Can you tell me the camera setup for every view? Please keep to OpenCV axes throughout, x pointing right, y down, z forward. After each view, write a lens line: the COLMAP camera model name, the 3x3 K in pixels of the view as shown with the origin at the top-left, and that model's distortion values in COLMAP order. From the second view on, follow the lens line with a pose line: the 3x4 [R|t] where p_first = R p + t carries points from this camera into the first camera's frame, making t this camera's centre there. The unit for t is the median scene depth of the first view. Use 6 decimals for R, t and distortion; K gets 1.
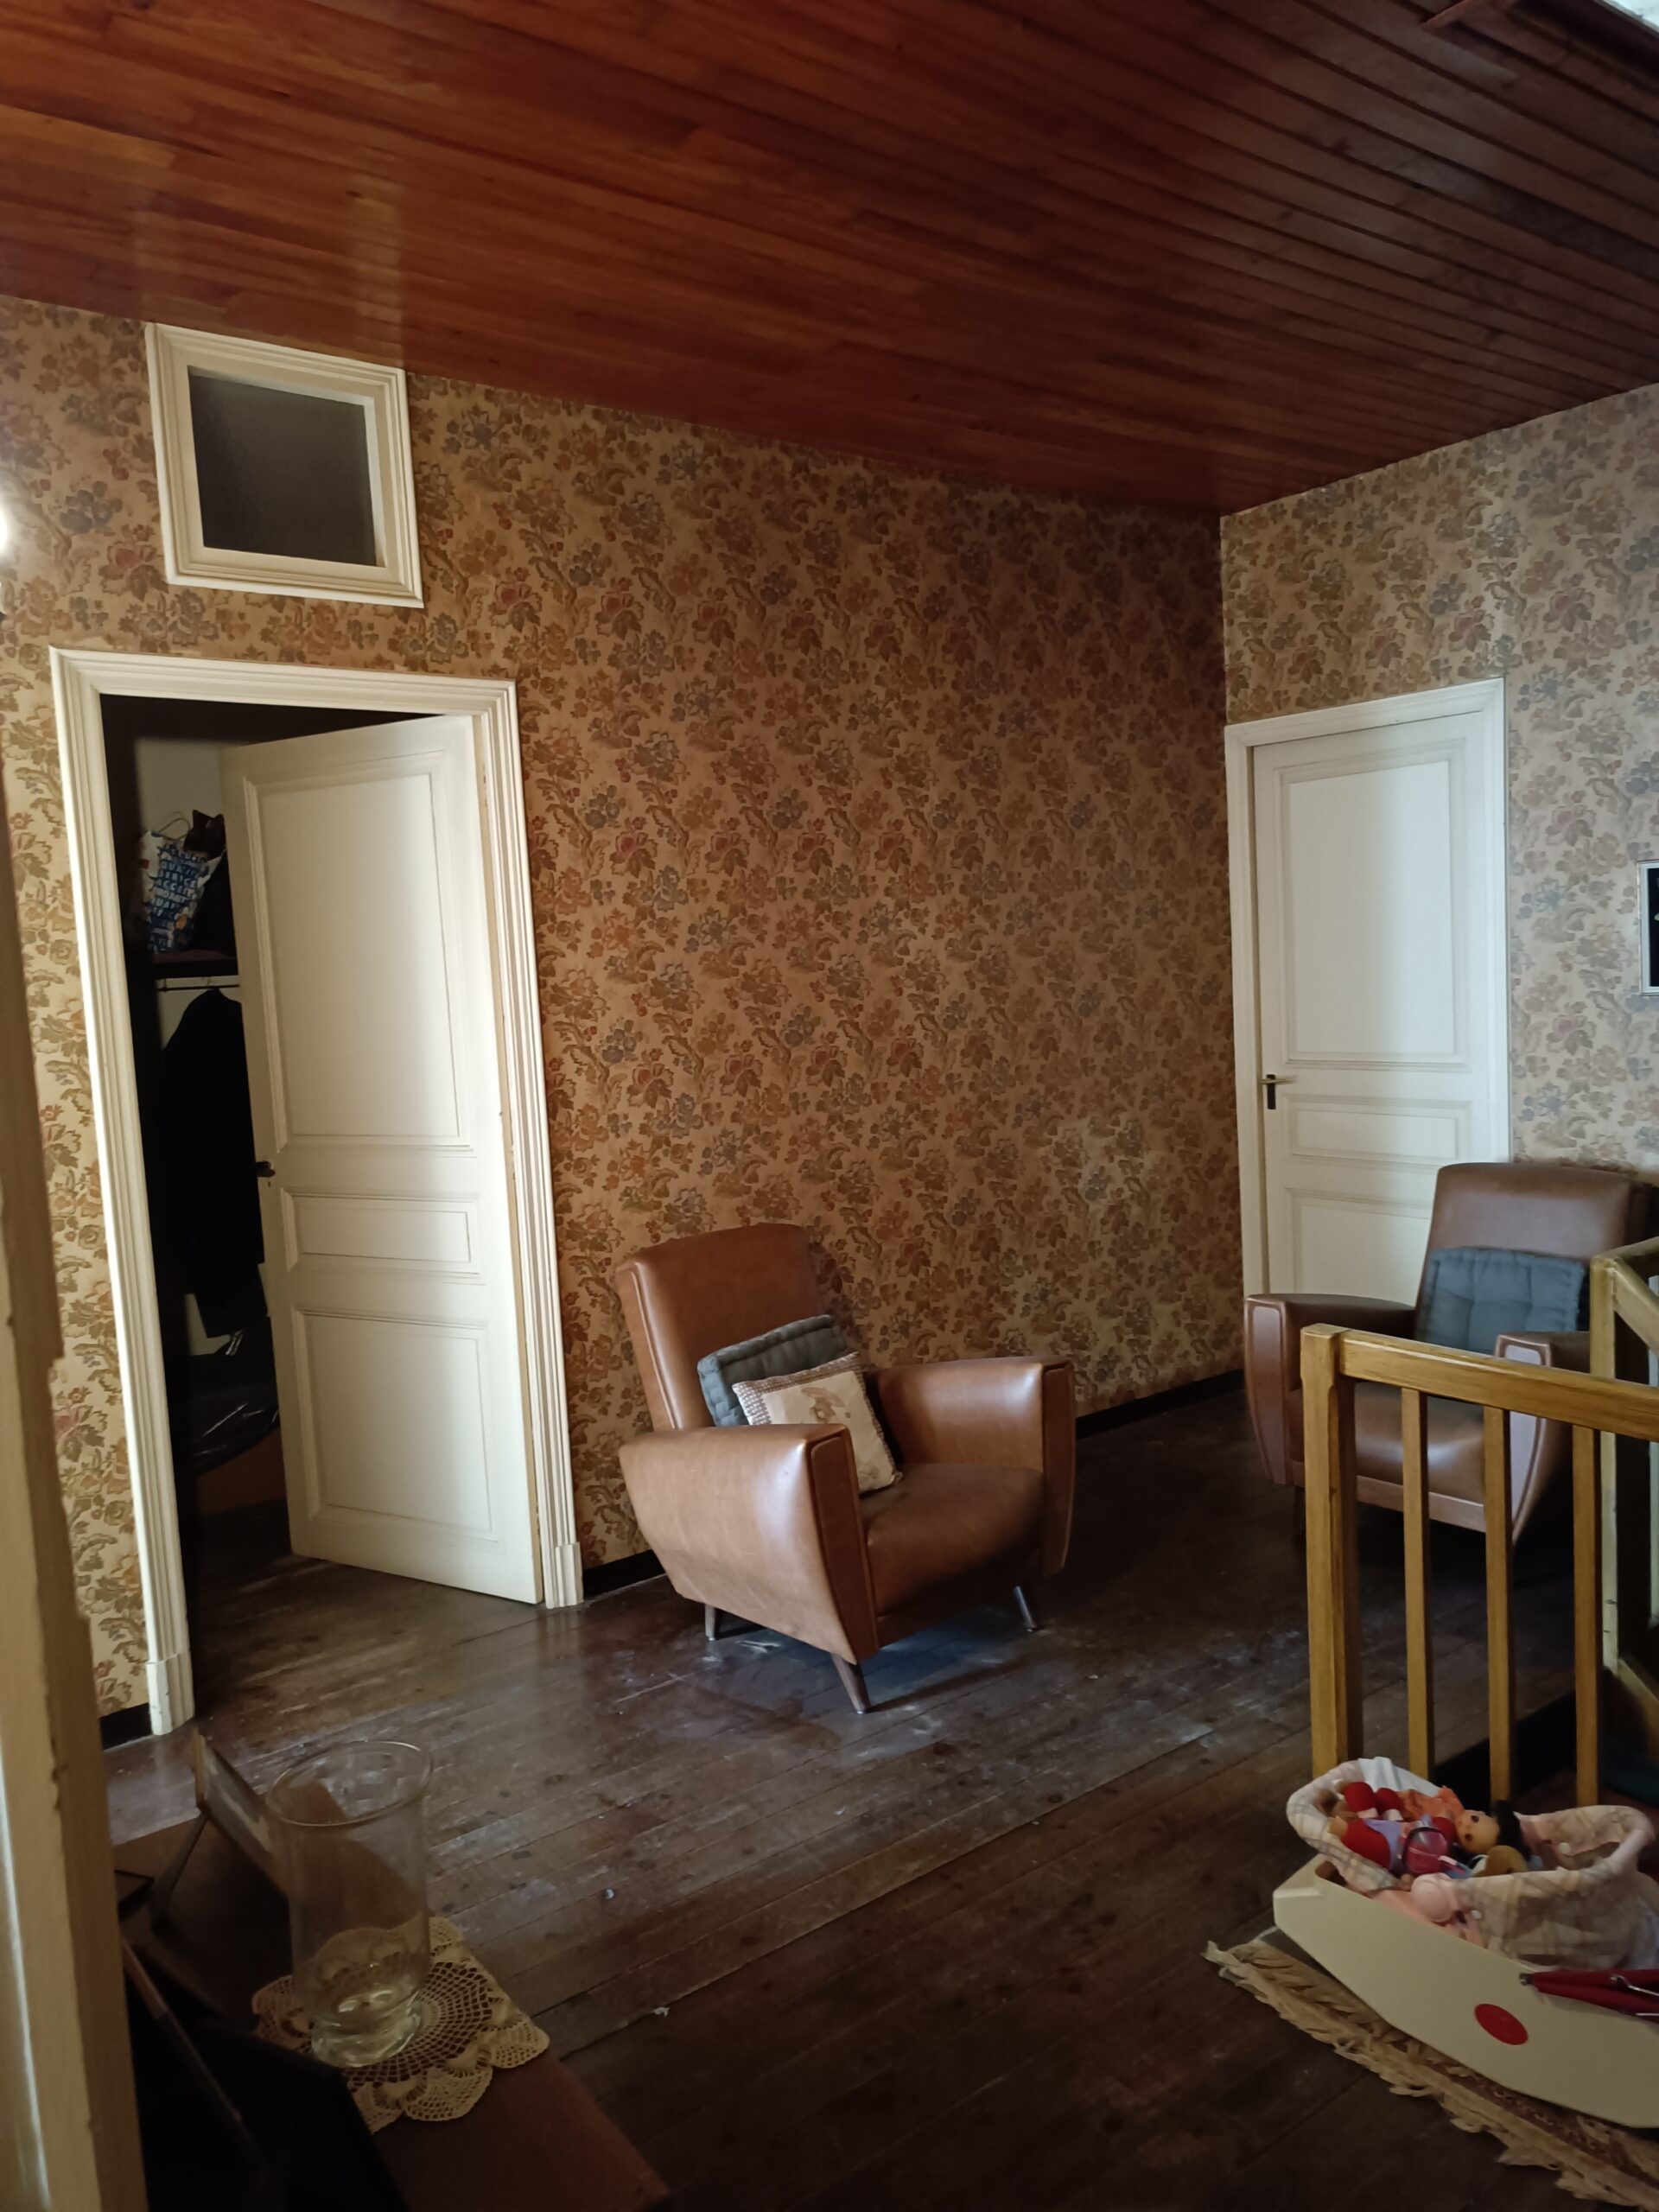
lens RADIAL K [[1580.5, 0, 829.5], [0, 1580.5, 1106.0], [0, 0, 1]] dist [0.001724, 0.025623]
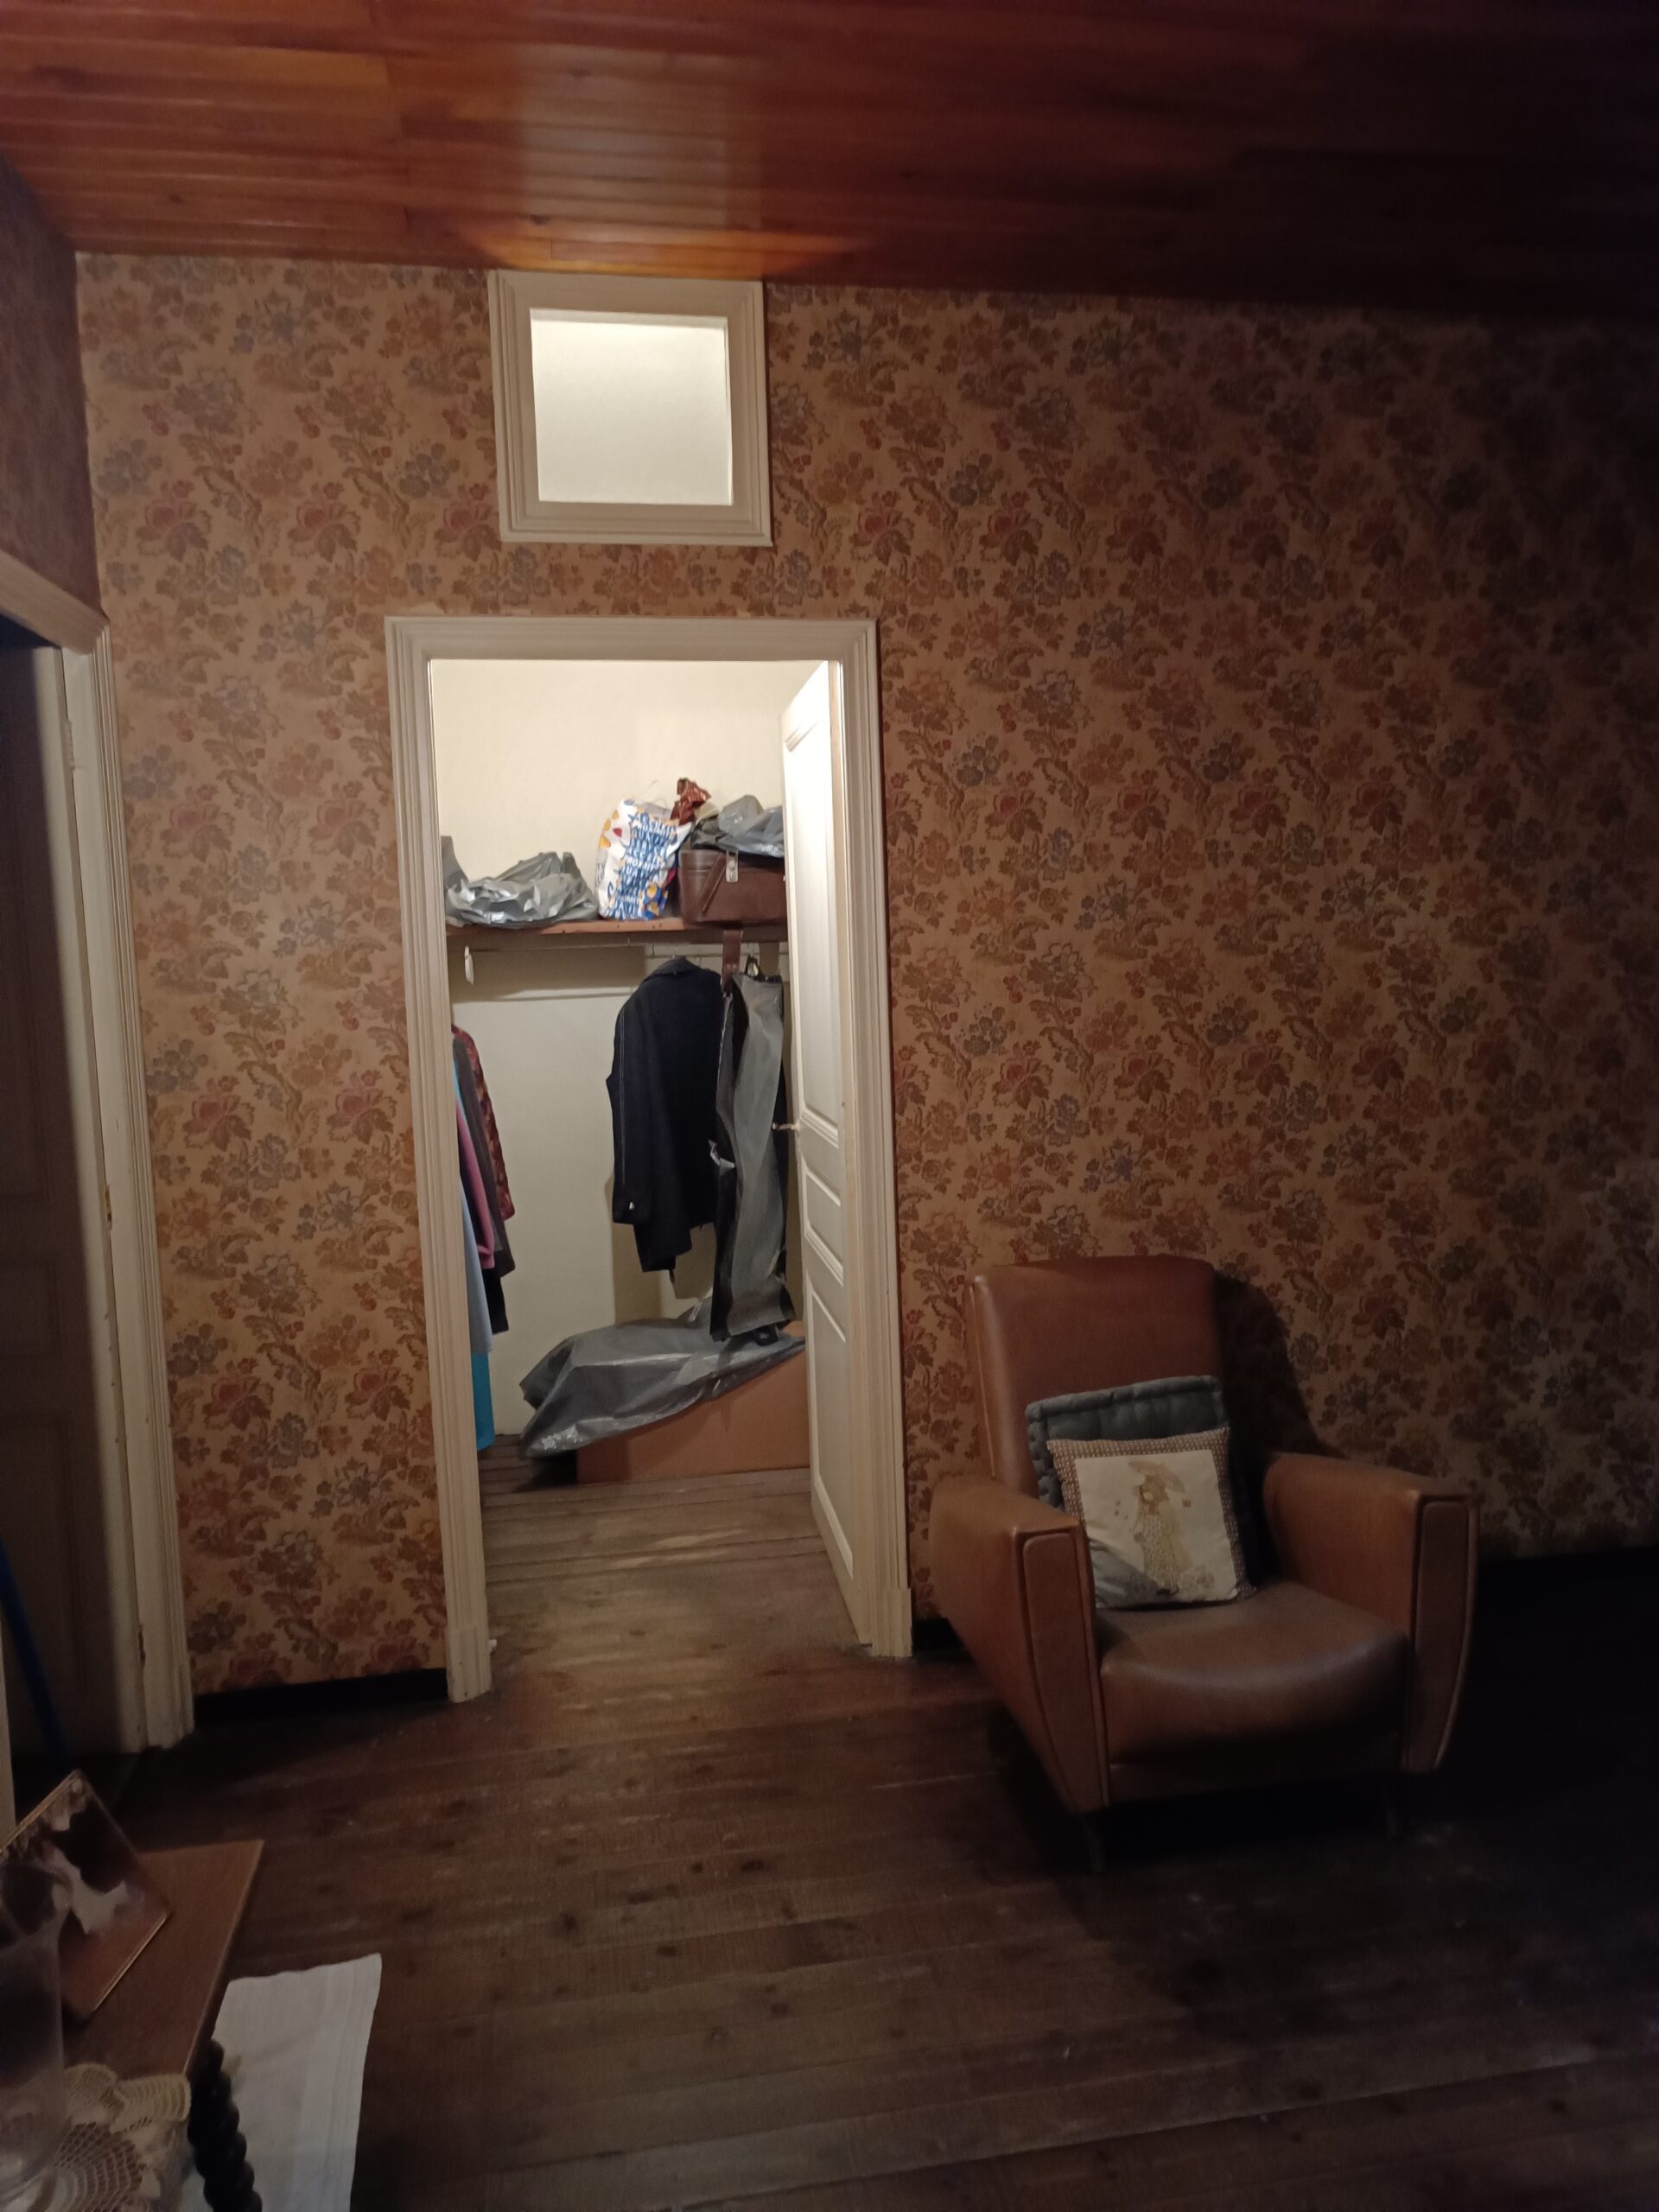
lens RADIAL K [[1661.5, 0, 829.6], [0, 1661.5, 1113.0], [0, 0, 1]] dist [-0.001205, 0.056787]
pose [[0.895663, 0.069899, -0.439207, 0.198117], [-0.060044, 0.997535, 0.036309, -0.024136], [0.440662, -0.006149, 0.897652, 0.141807]]
